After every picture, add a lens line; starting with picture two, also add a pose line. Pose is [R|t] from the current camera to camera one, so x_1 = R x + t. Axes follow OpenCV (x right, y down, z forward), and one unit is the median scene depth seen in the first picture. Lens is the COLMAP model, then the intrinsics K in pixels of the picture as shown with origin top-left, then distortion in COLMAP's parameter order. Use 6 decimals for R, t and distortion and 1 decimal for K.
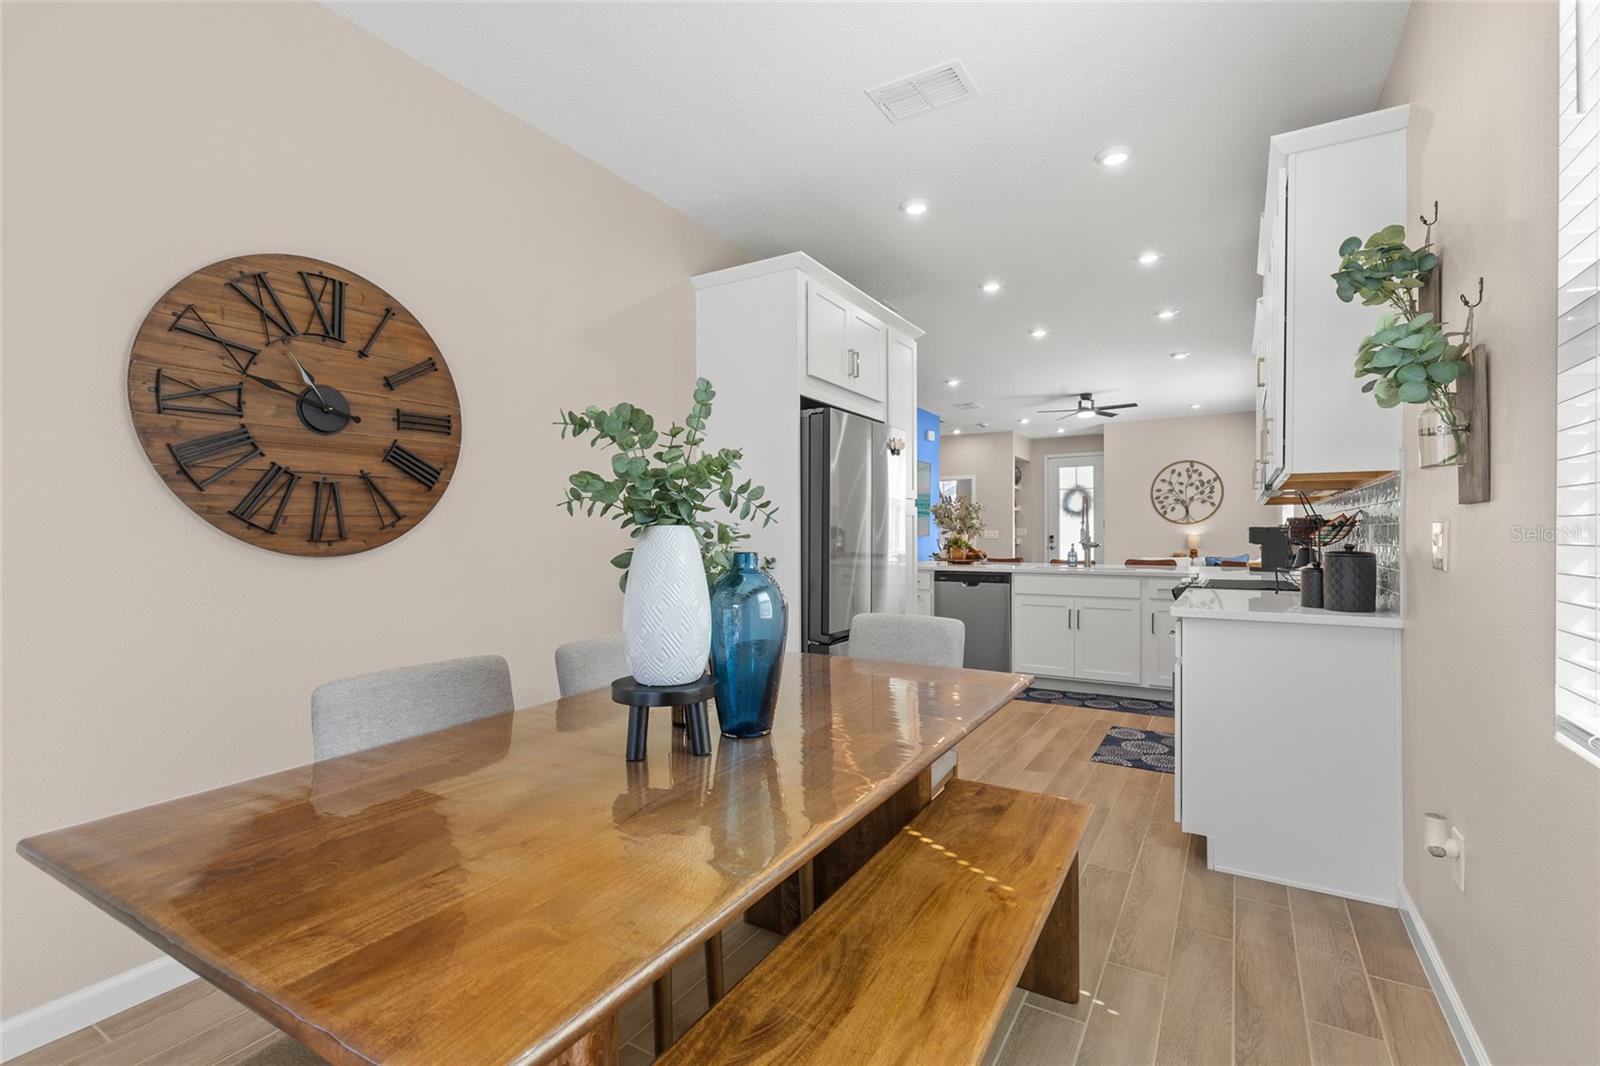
lens RADIAL K [[721.6, 0, 805.2], [0, 721.6, 538.4], [0, 0, 1]] dist [0.011821, -0.002391]
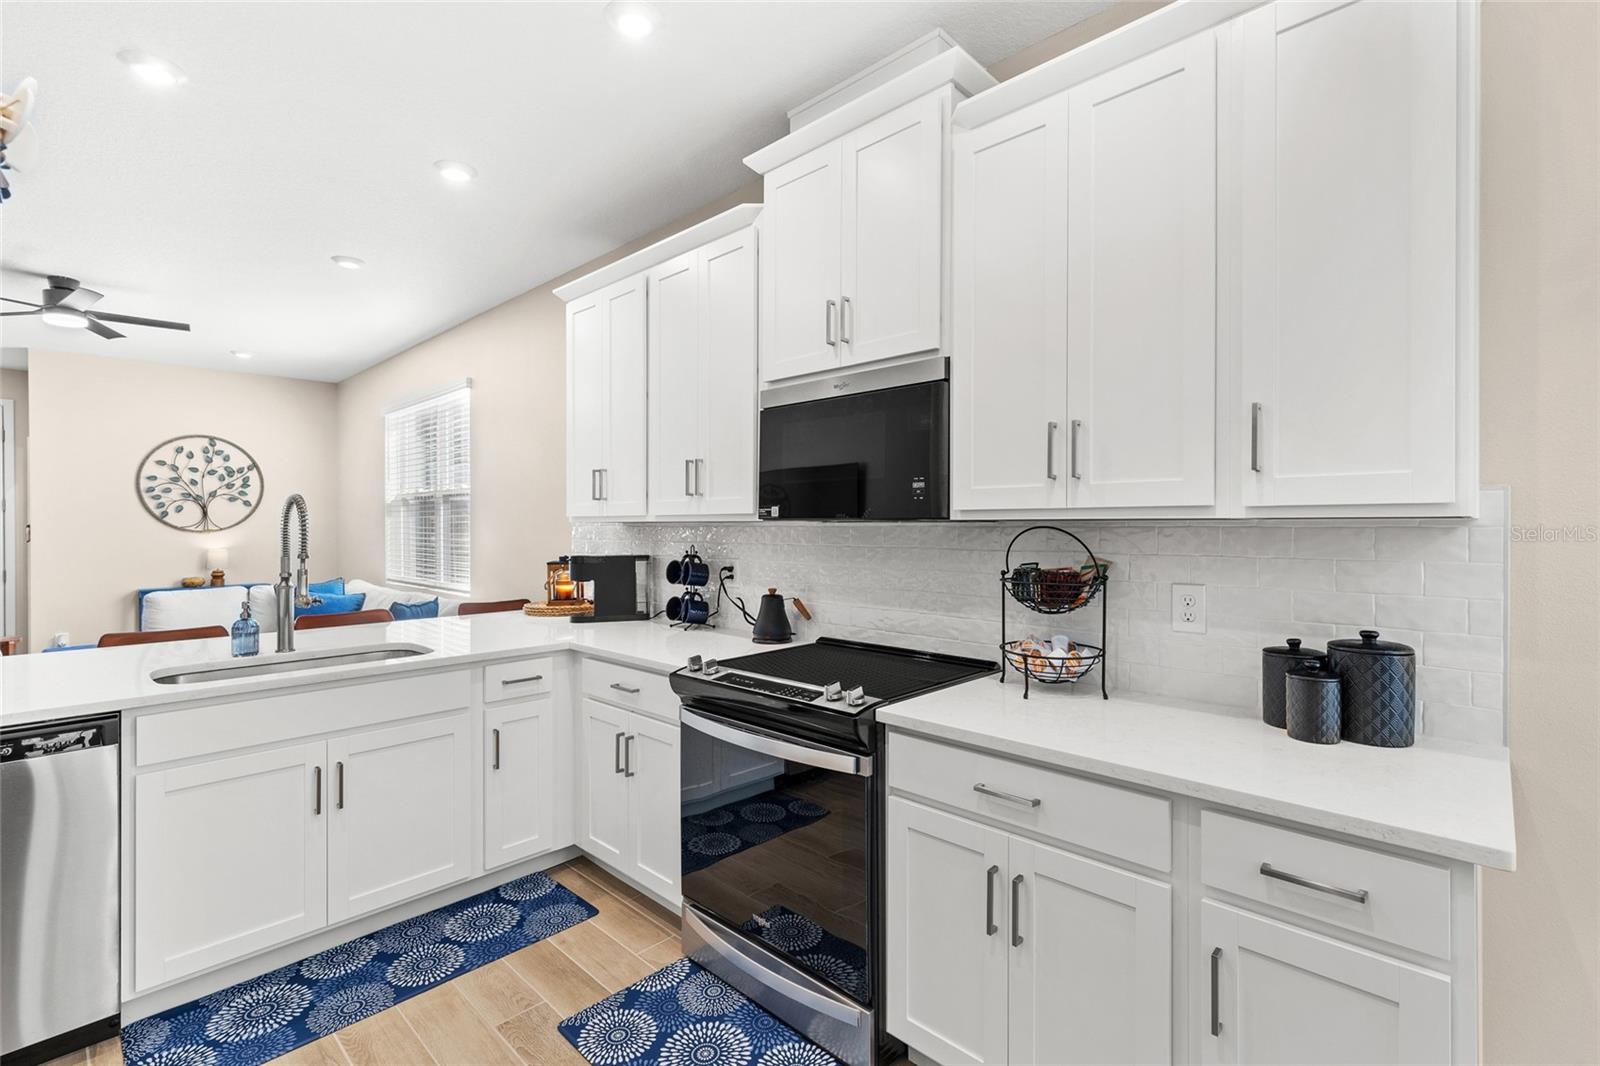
lens RADIAL K [[721.6, 0, 799.1], [0, 721.6, 527.5], [0, 0, 1]] dist [0.011821, -0.002391]
pose [[0.227409, -0.002038, 0.973797, 0.010834], [0.007834, 0.999969, 0.000263, -0.020573], [-0.973768, 0.007569, 0.227418, 0.332705]]
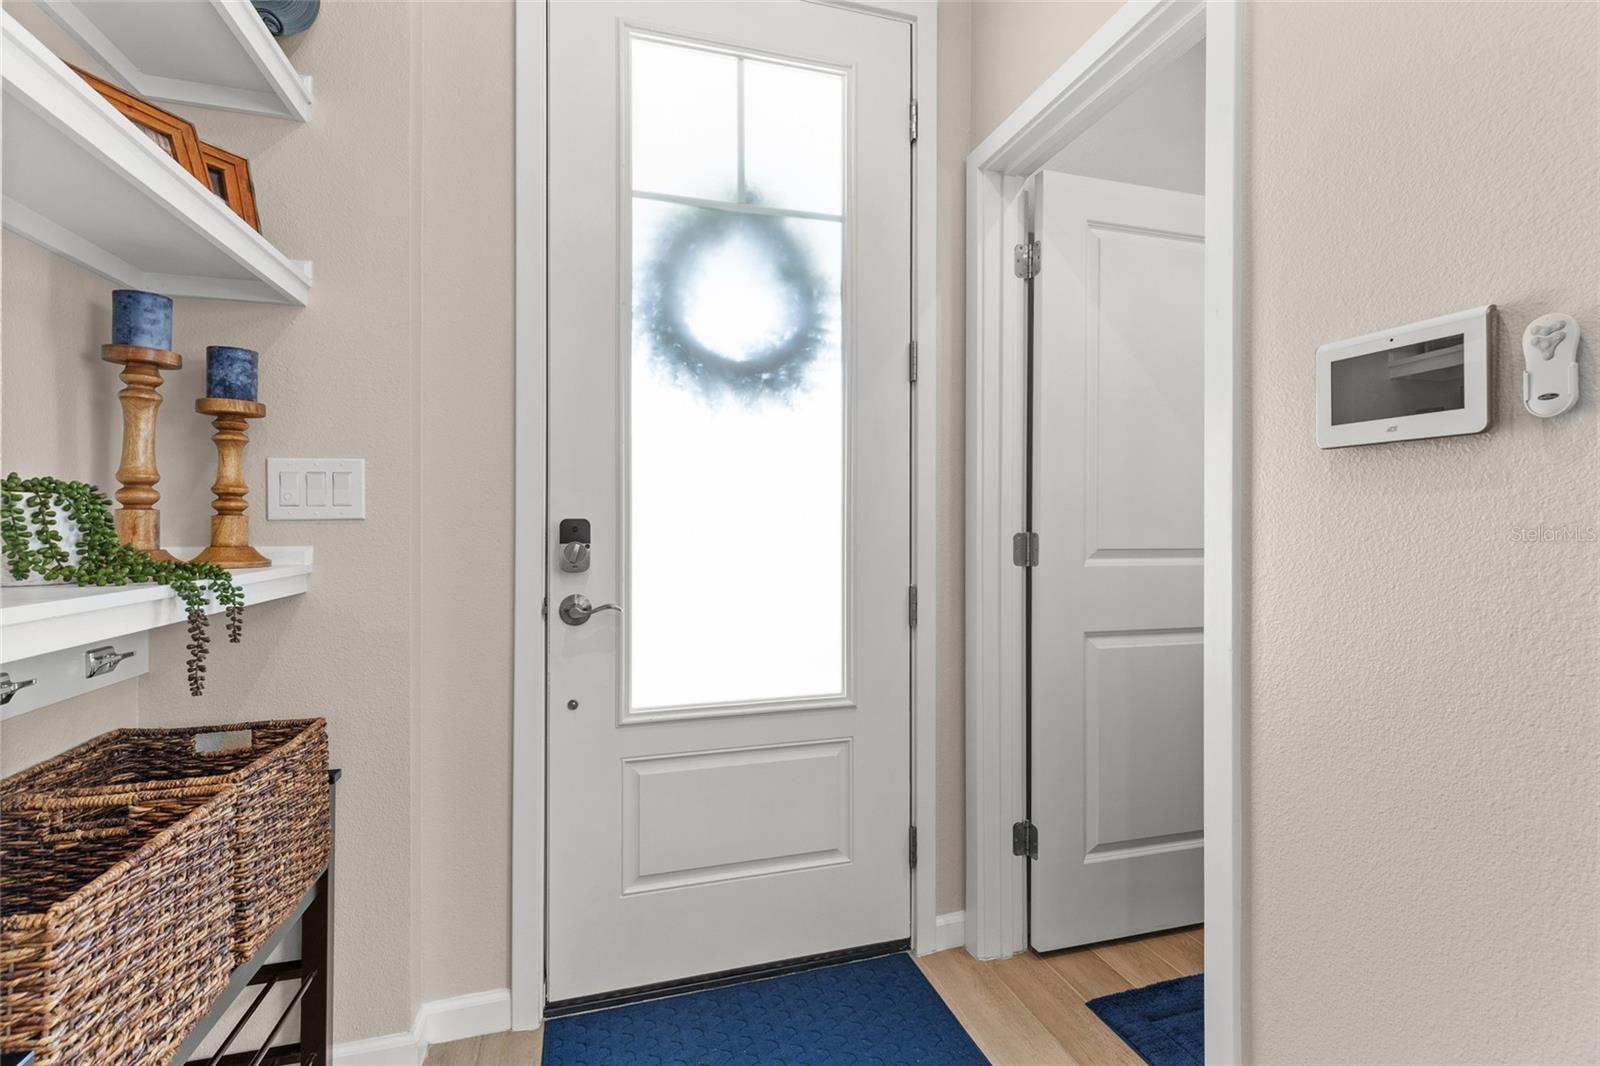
lens RADIAL K [[721.6, 0, 806.5], [0, 721.6, 530.3], [0, 0, 1]] dist [0.011821, -0.002391]
pose [[0.676467, -0.000842, 0.736473, 0.334990], [0.003355, 0.999992, -0.001939, -0.002034], [-0.736465, 0.003783, 0.676465, 1.083648]]
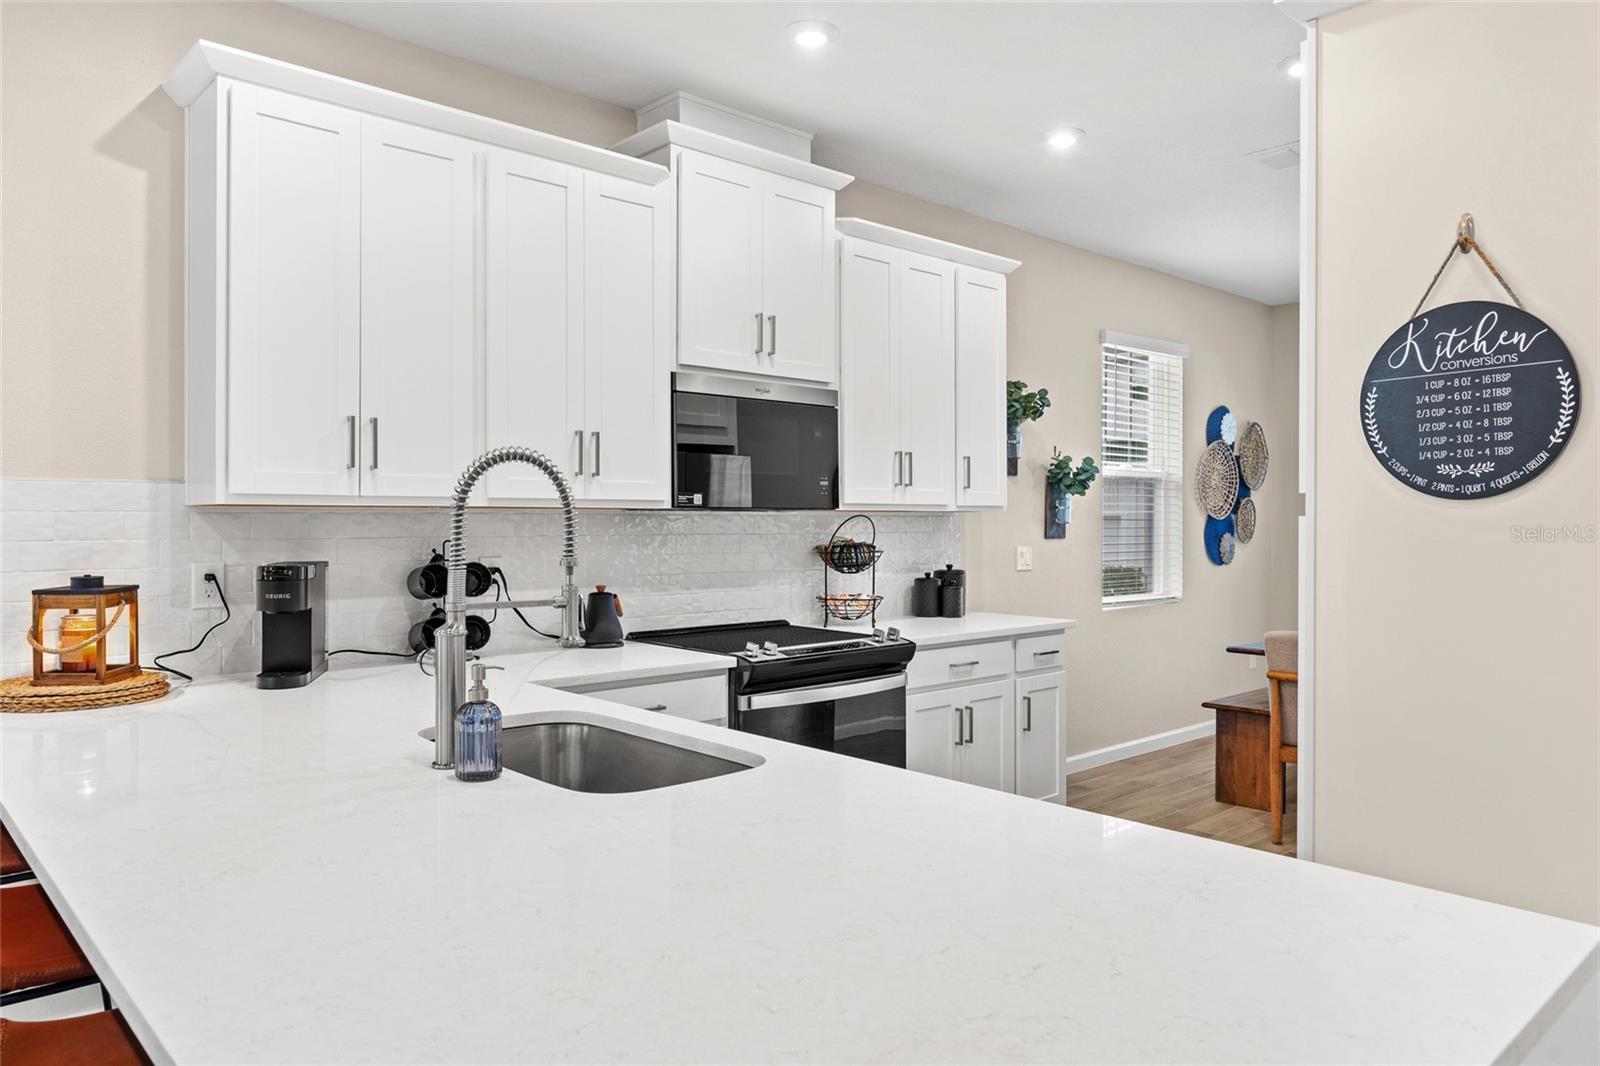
lens RADIAL K [[1073.3, 0, 795.8], [0, 1073.3, 526.5], [0, 0, 1]] dist [-0.007550, -0.009123]
pose [[-0.956067, -0.002023, 0.293141, 0.111745], [0.001836, 0.999915, 0.012890, -0.021379], [-0.293142, 0.012862, -0.955982, 0.734867]]
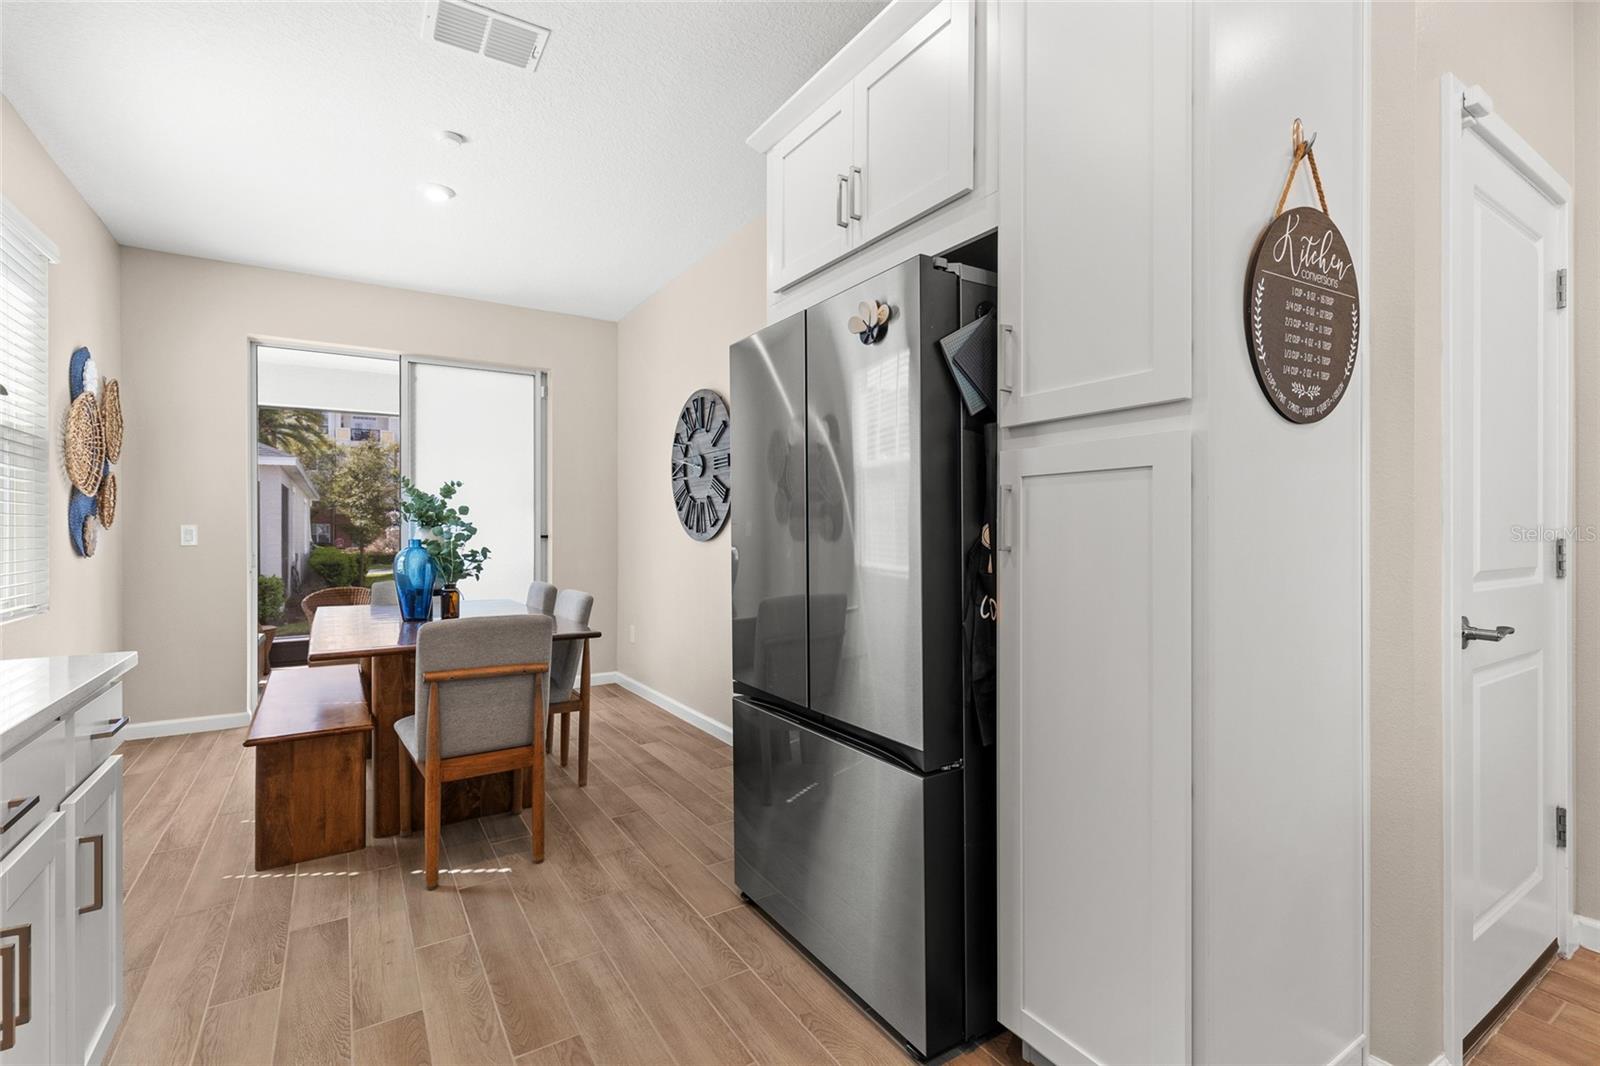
lens RADIAL K [[721.6, 0, 799.8], [0, 721.6, 533.7], [0, 0, 1]] dist [0.011821, -0.002391]
pose [[-0.446355, 0.009620, -0.894804, 0.211250], [-0.002571, 0.999924, 0.012033, -0.004261], [0.894852, 0.007671, -0.446296, 0.468198]]
